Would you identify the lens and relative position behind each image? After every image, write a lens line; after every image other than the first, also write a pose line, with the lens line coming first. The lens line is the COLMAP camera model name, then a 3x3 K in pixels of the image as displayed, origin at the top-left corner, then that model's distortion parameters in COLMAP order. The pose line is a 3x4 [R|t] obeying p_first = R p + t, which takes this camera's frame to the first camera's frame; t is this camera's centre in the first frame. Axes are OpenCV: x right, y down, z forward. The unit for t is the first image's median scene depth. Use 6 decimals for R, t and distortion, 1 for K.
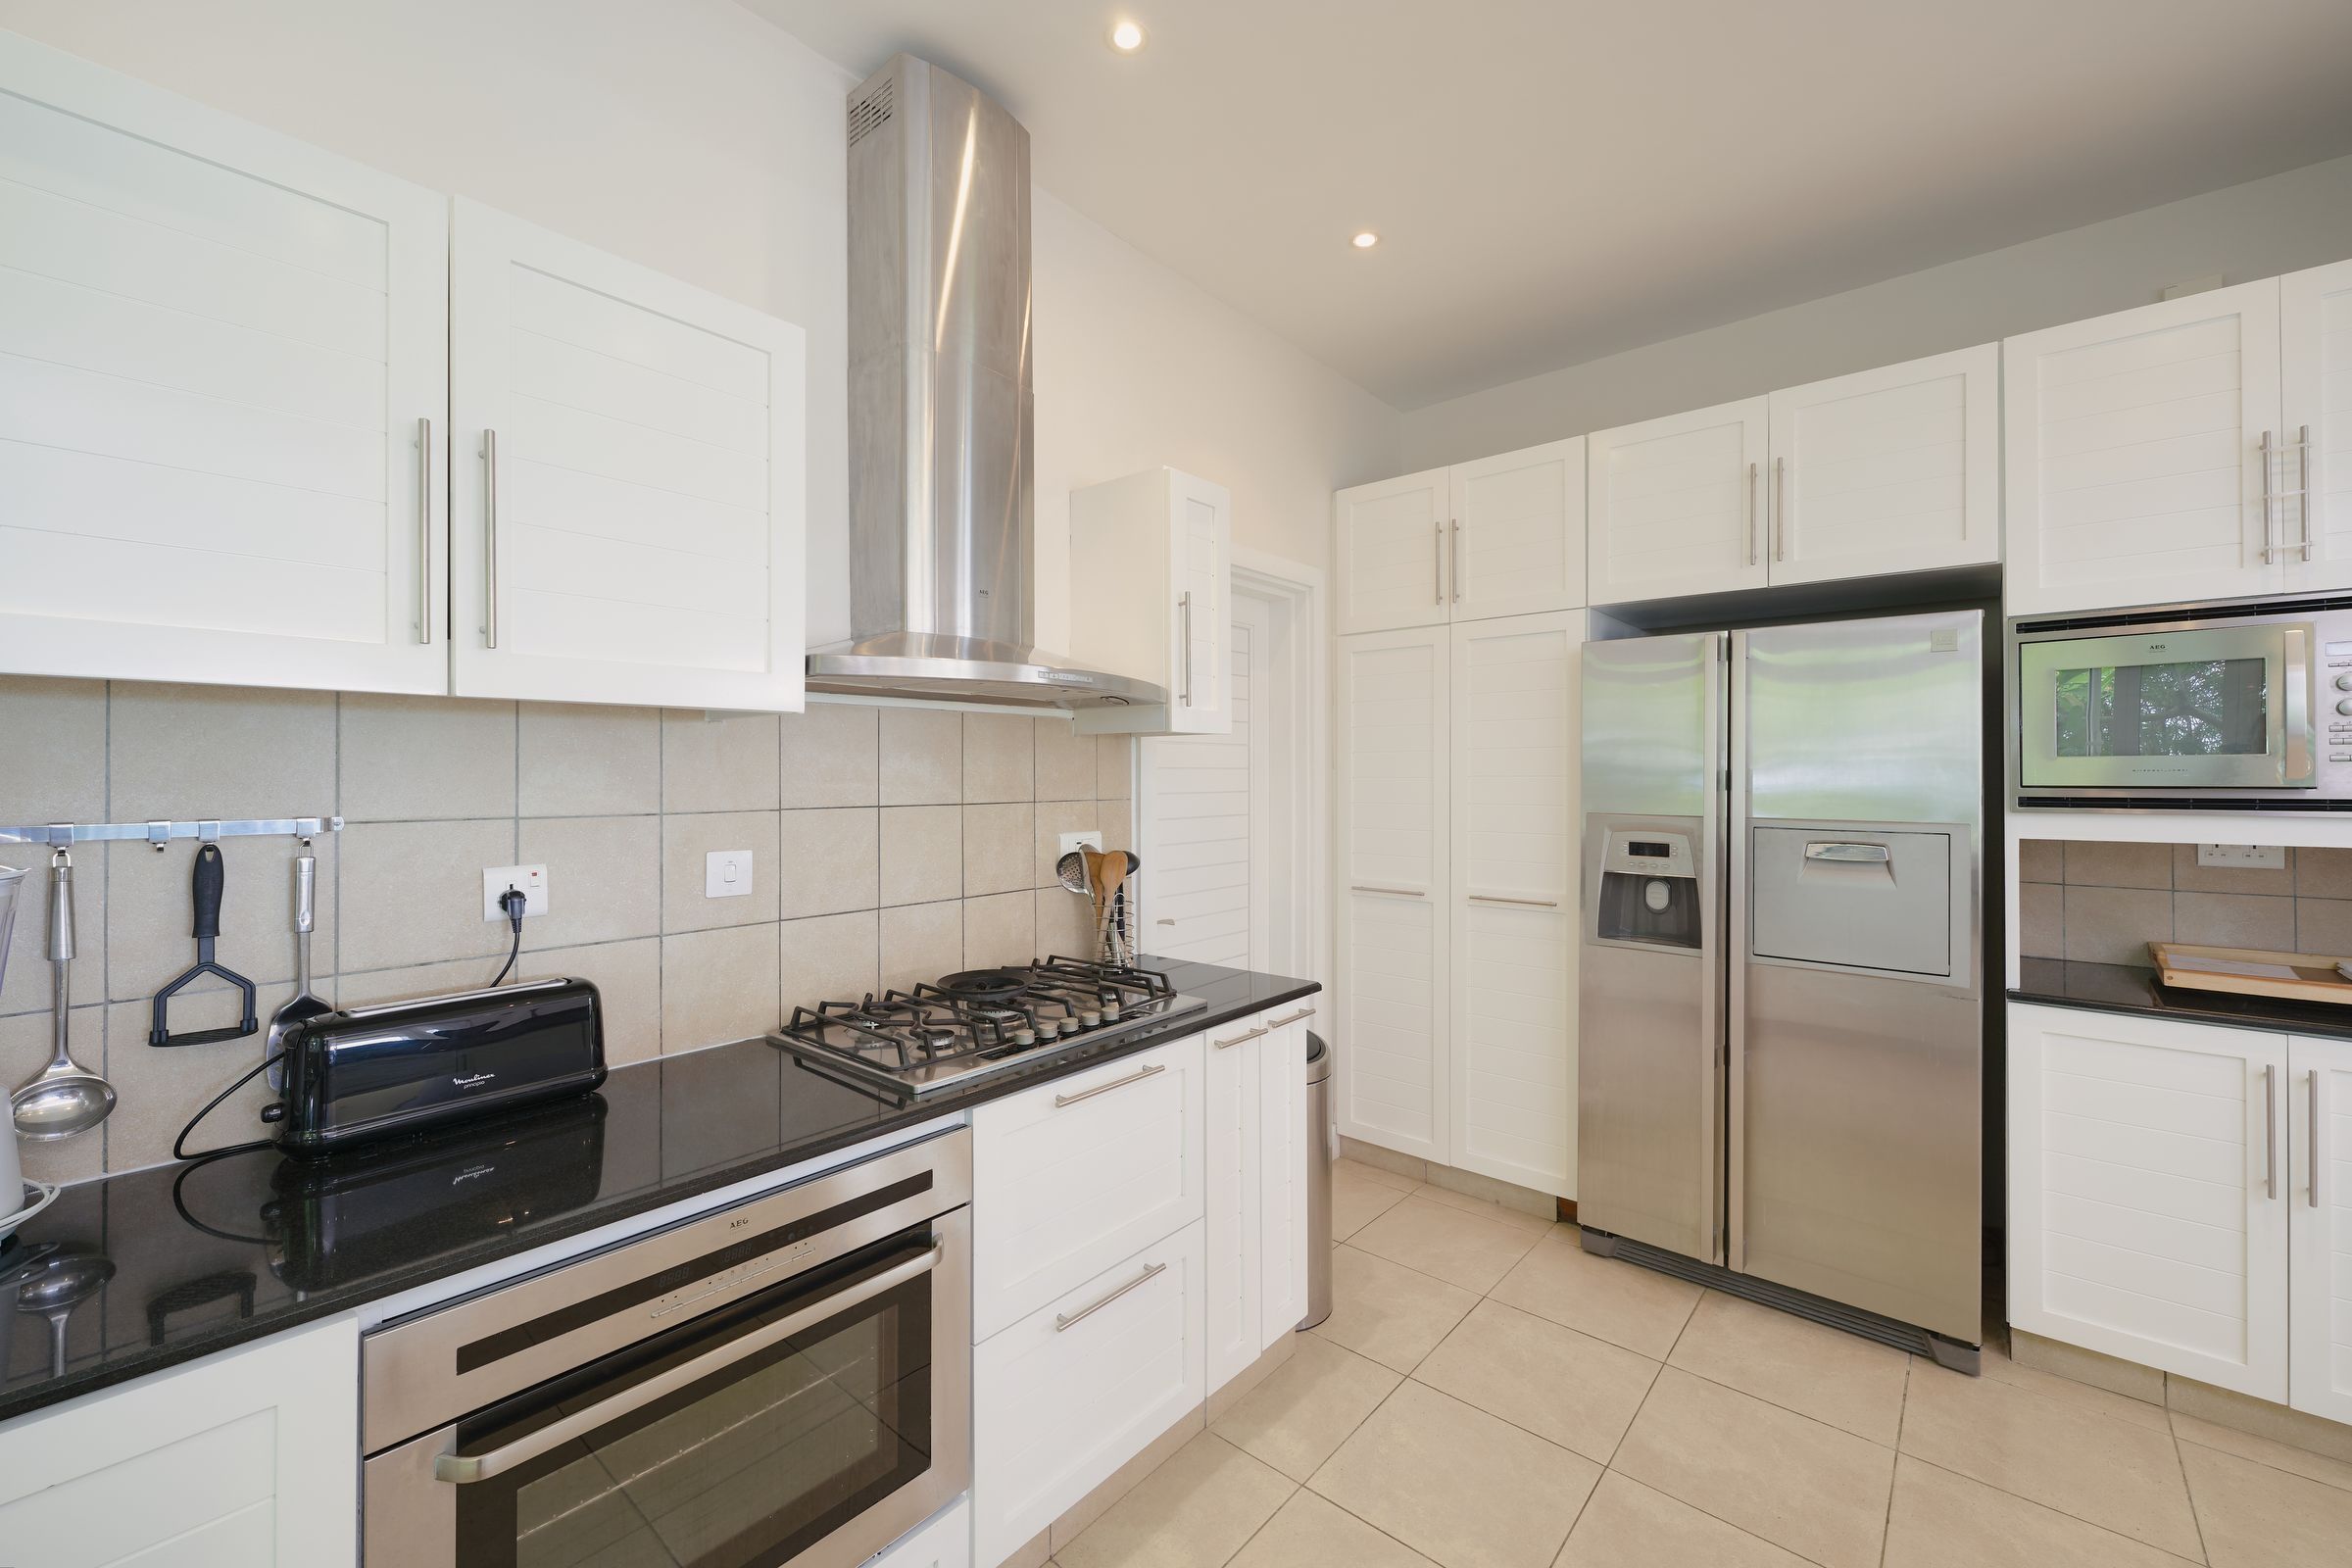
lens RADIAL K [[953.9, 0, 1170.3], [0, 953.9, 772.6], [0, 0, 1]] dist [0.002054, 0.000000]
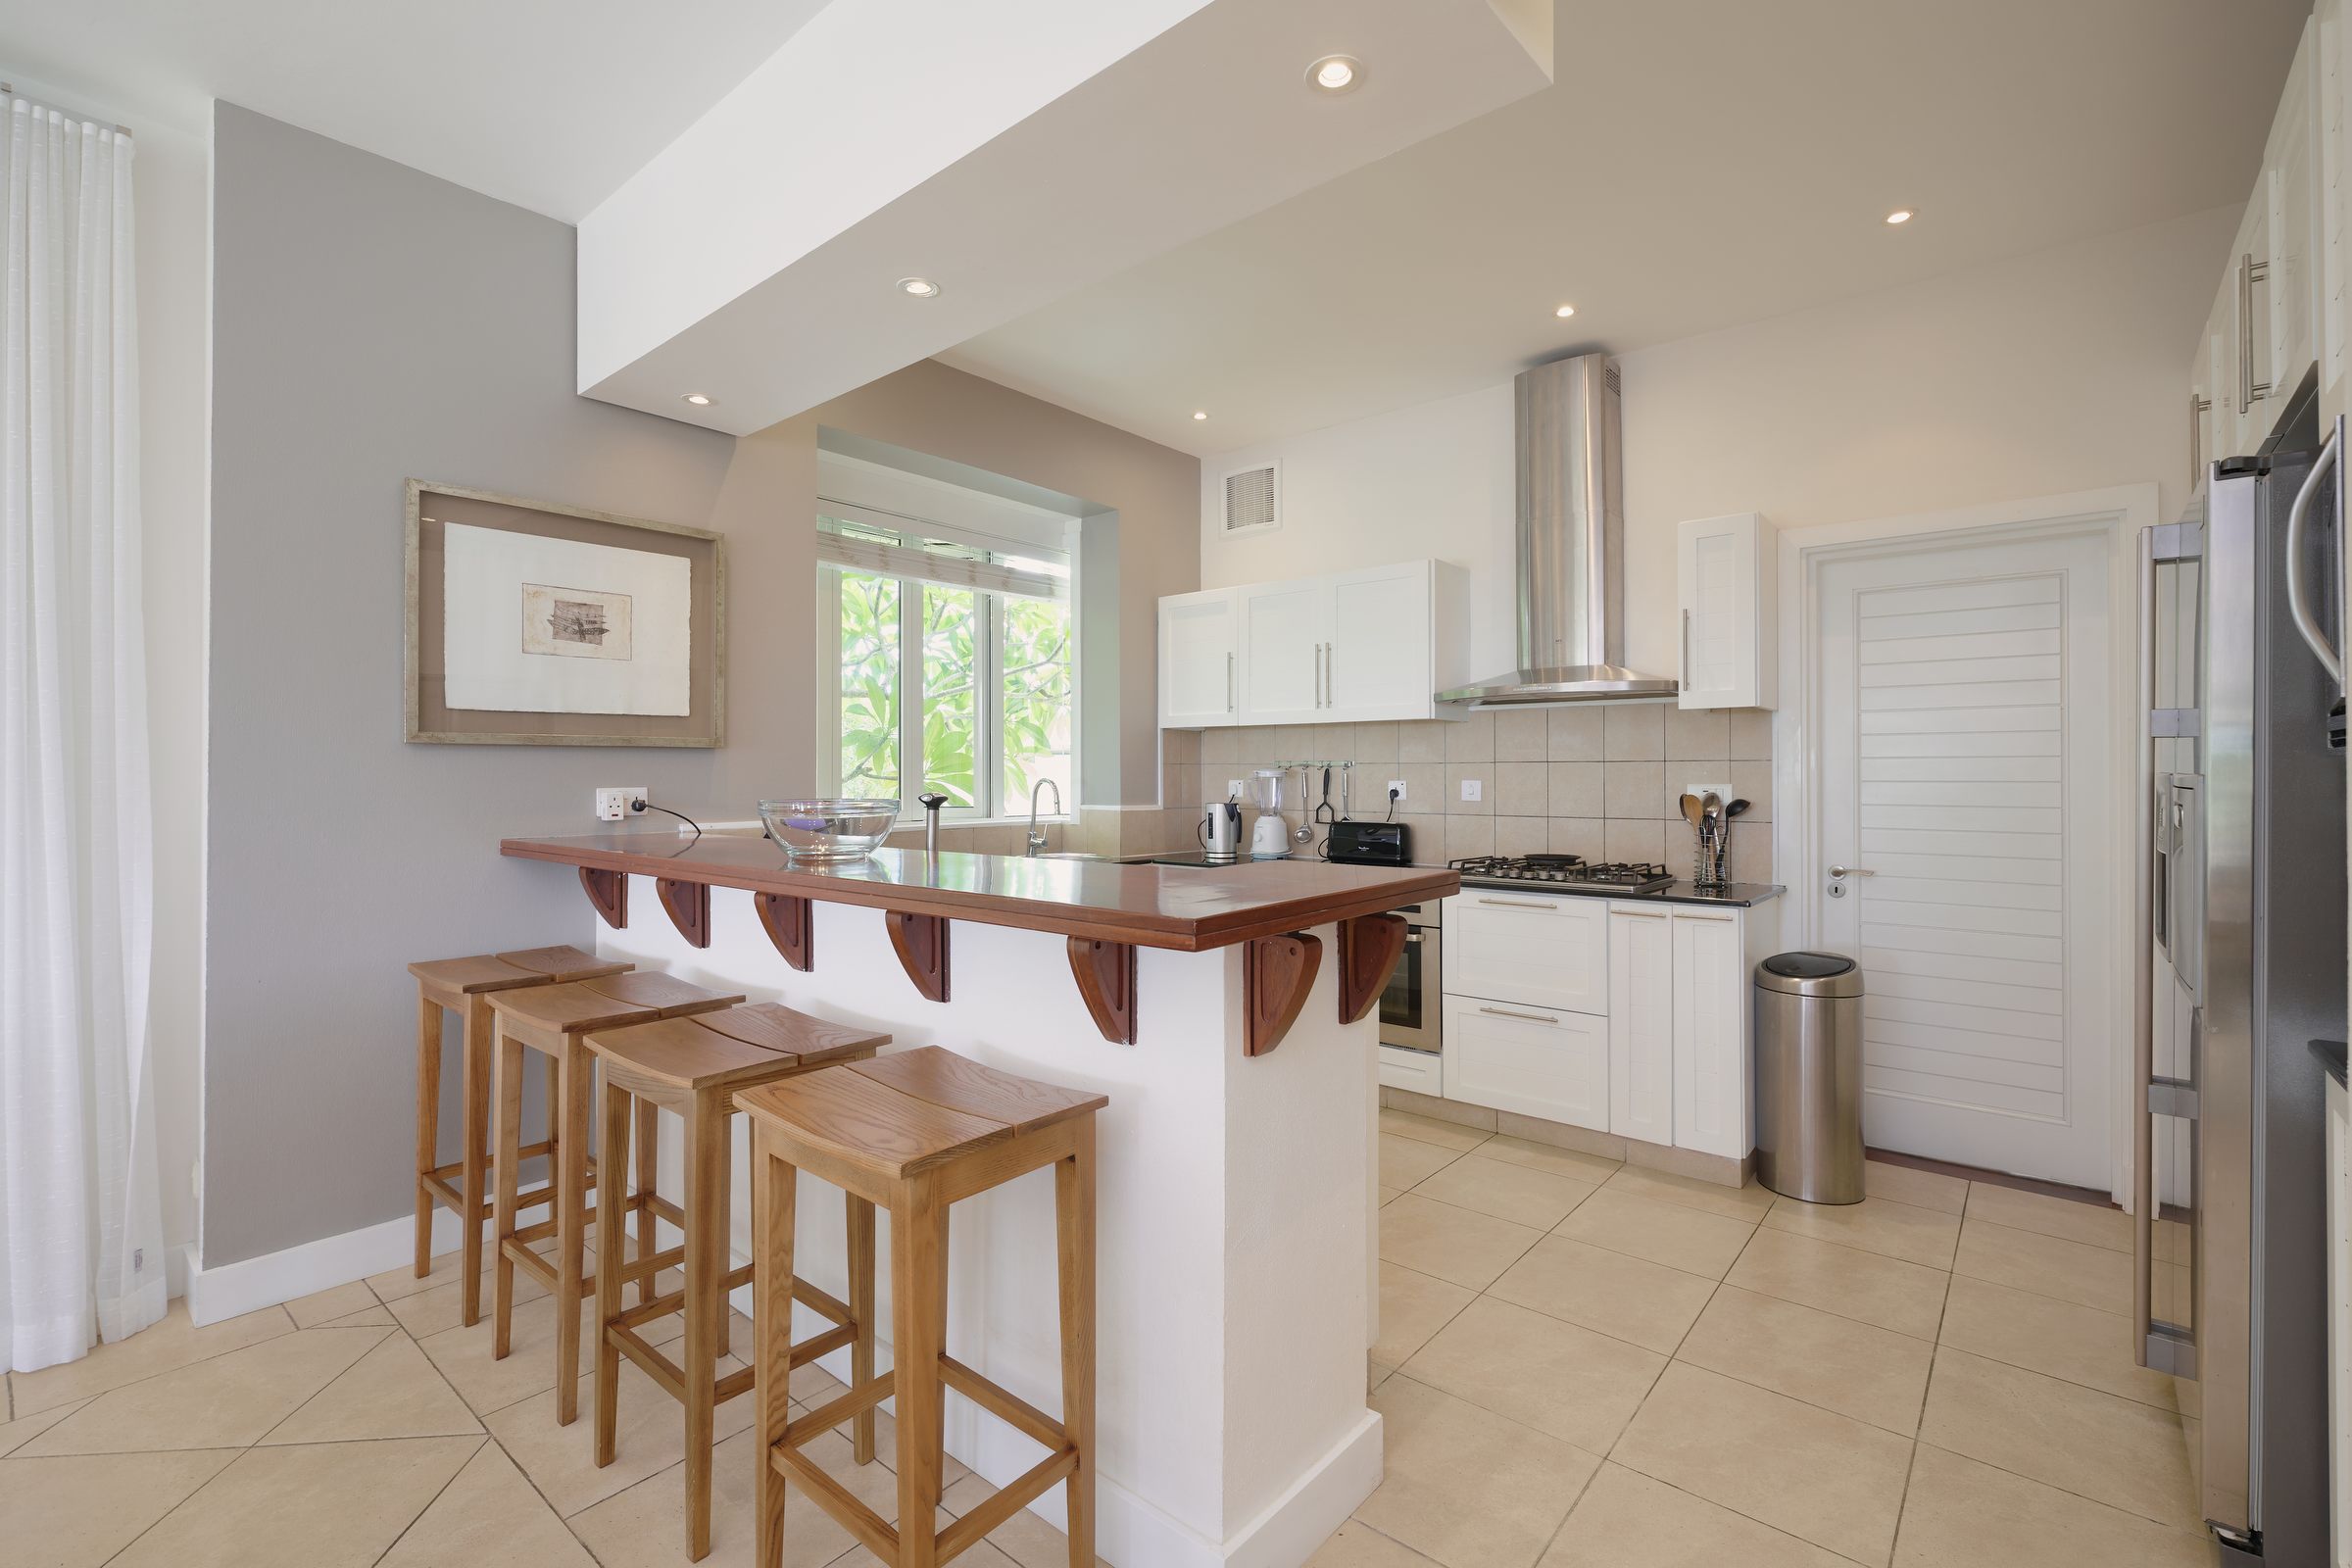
lens RADIAL K [[1040.1, 0, 1180.0], [0, 1040.1, 763.9], [0, 0, 1]] dist [-0.002838, 0.000003]
pose [[0.016521, -0.004652, -0.999853, 1.994533], [0.002386, 0.999987, -0.004613, 0.055483], [0.999861, -0.002310, 0.016532, 0.294409]]
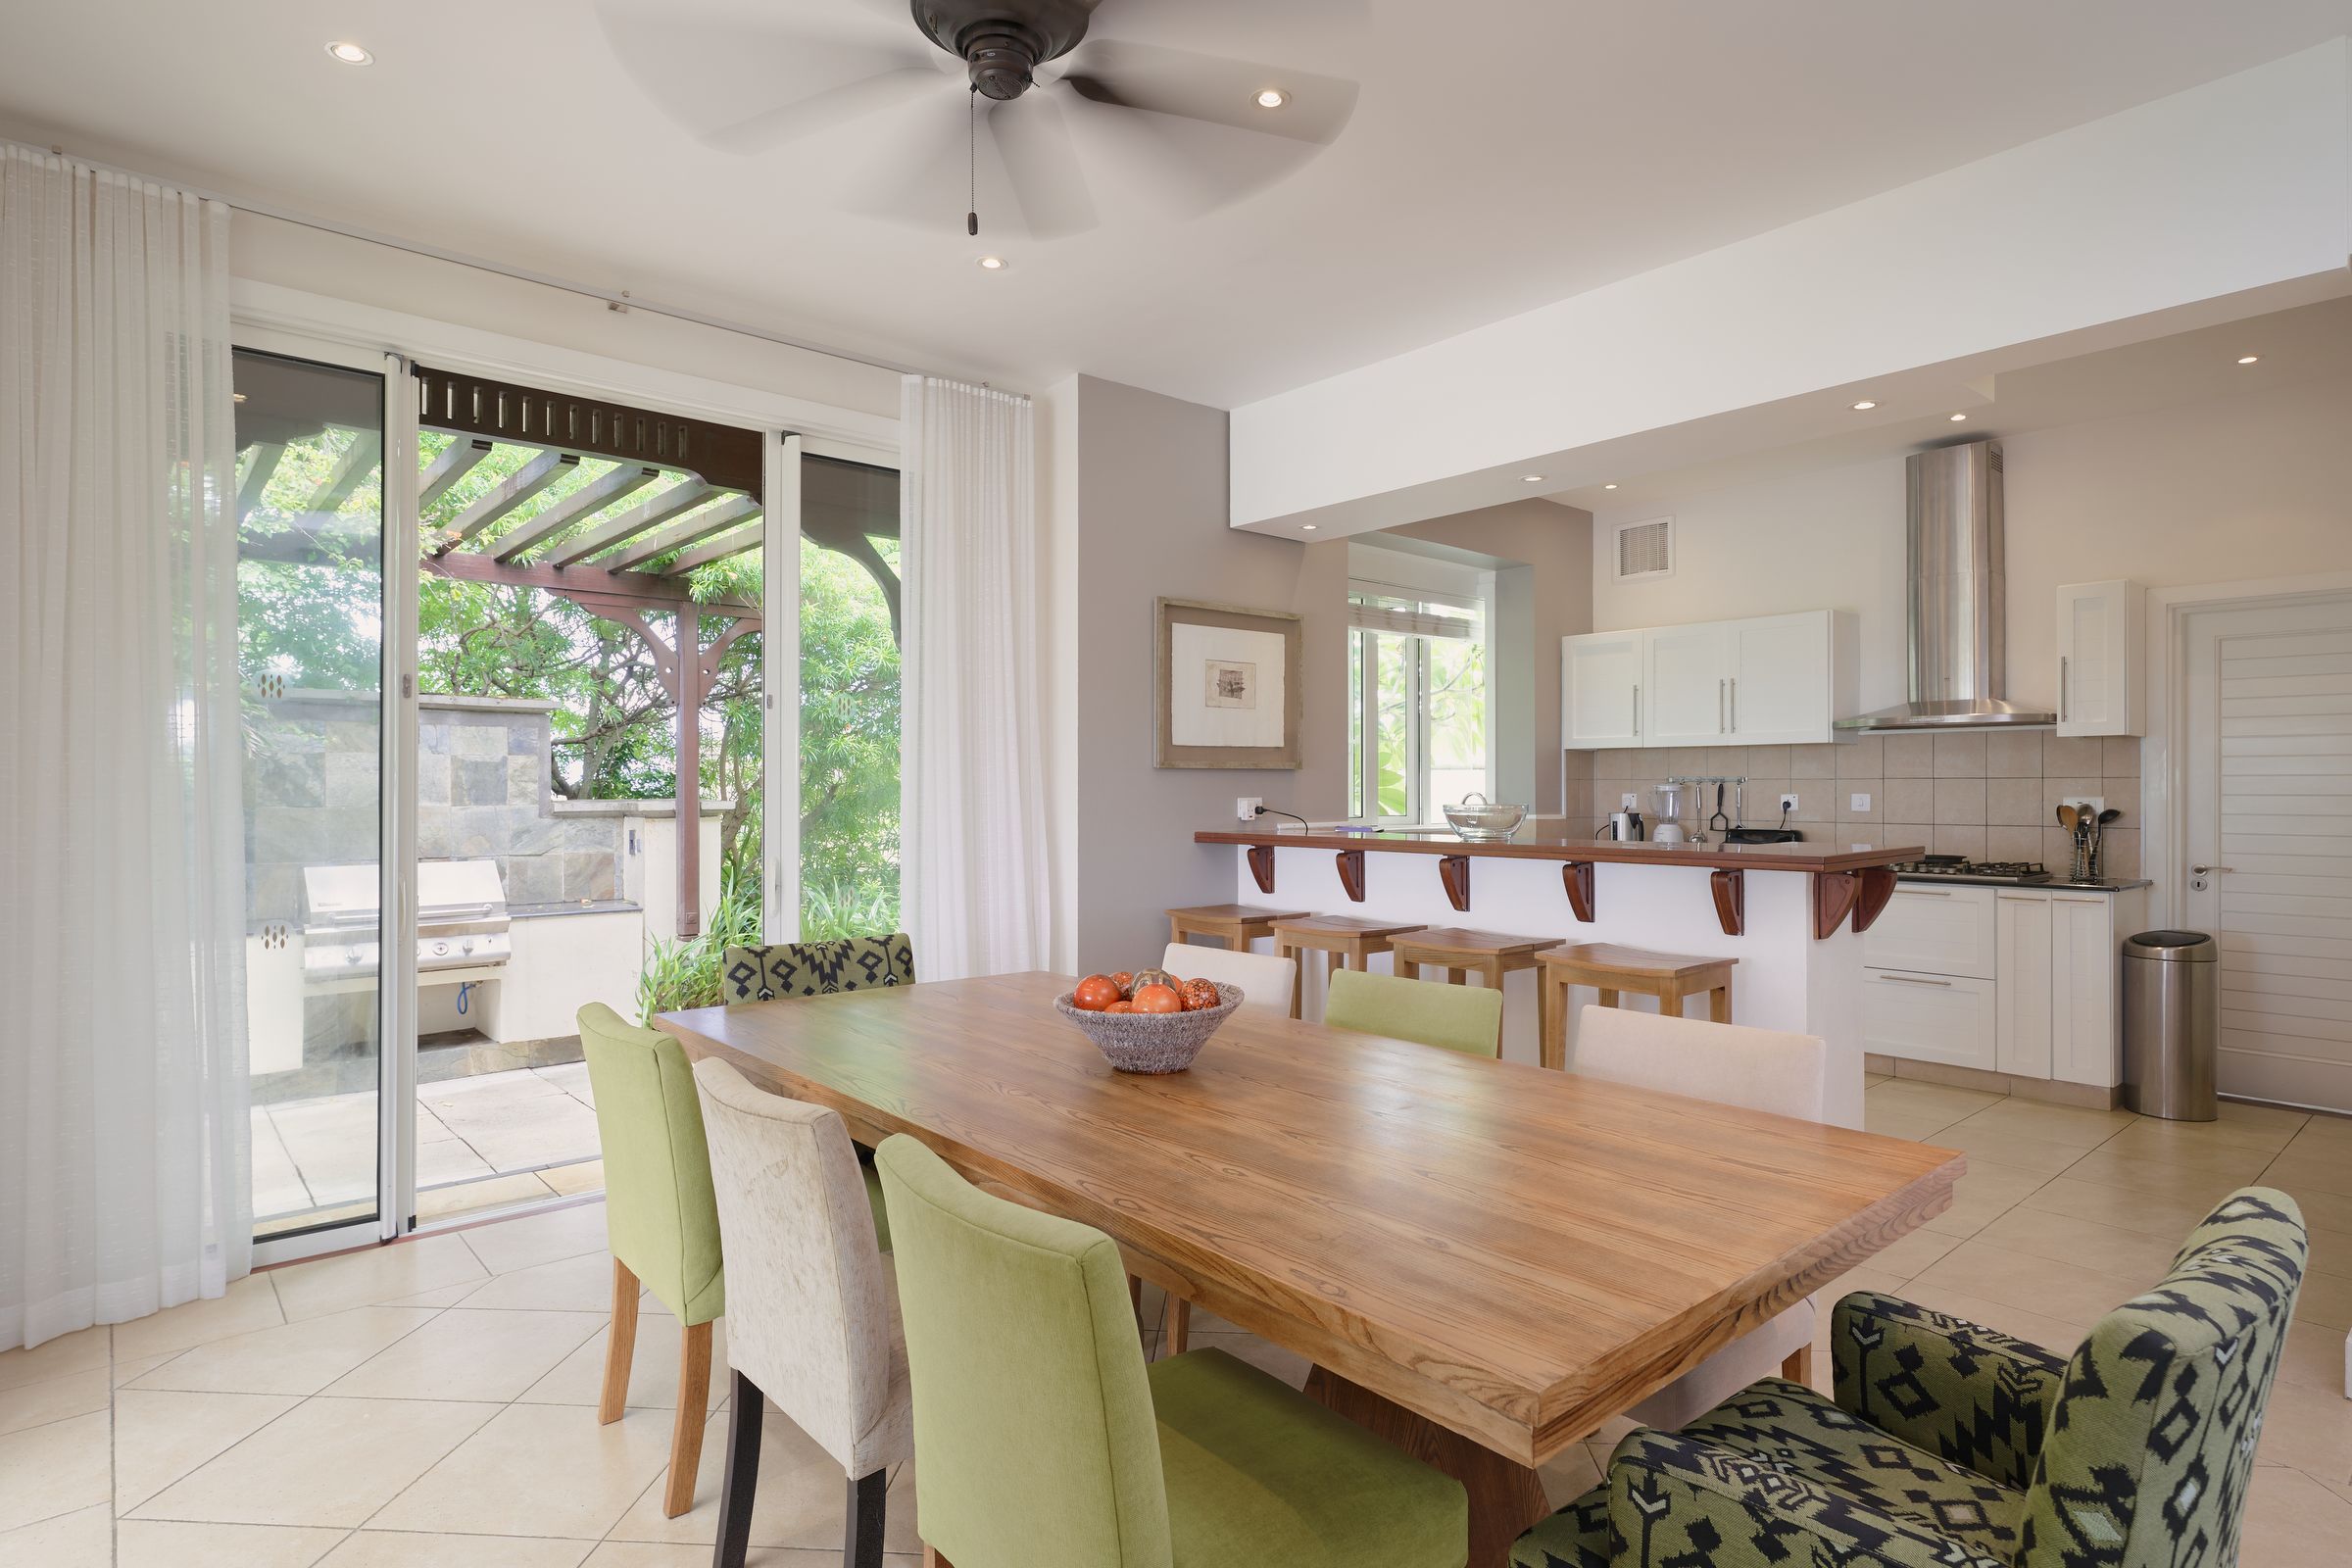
lens RADIAL K [[1220.9, 0, 1188.8], [0, 1220.9, 784.6], [0, 0, 1]] dist [-0.002036, 0.001592]
pose [[-0.139499, 0.002053, -0.990220, 3.204967], [0.002187, 0.999996, 0.001765, 0.048221], [0.990220, -0.001919, -0.139503, -0.368945]]
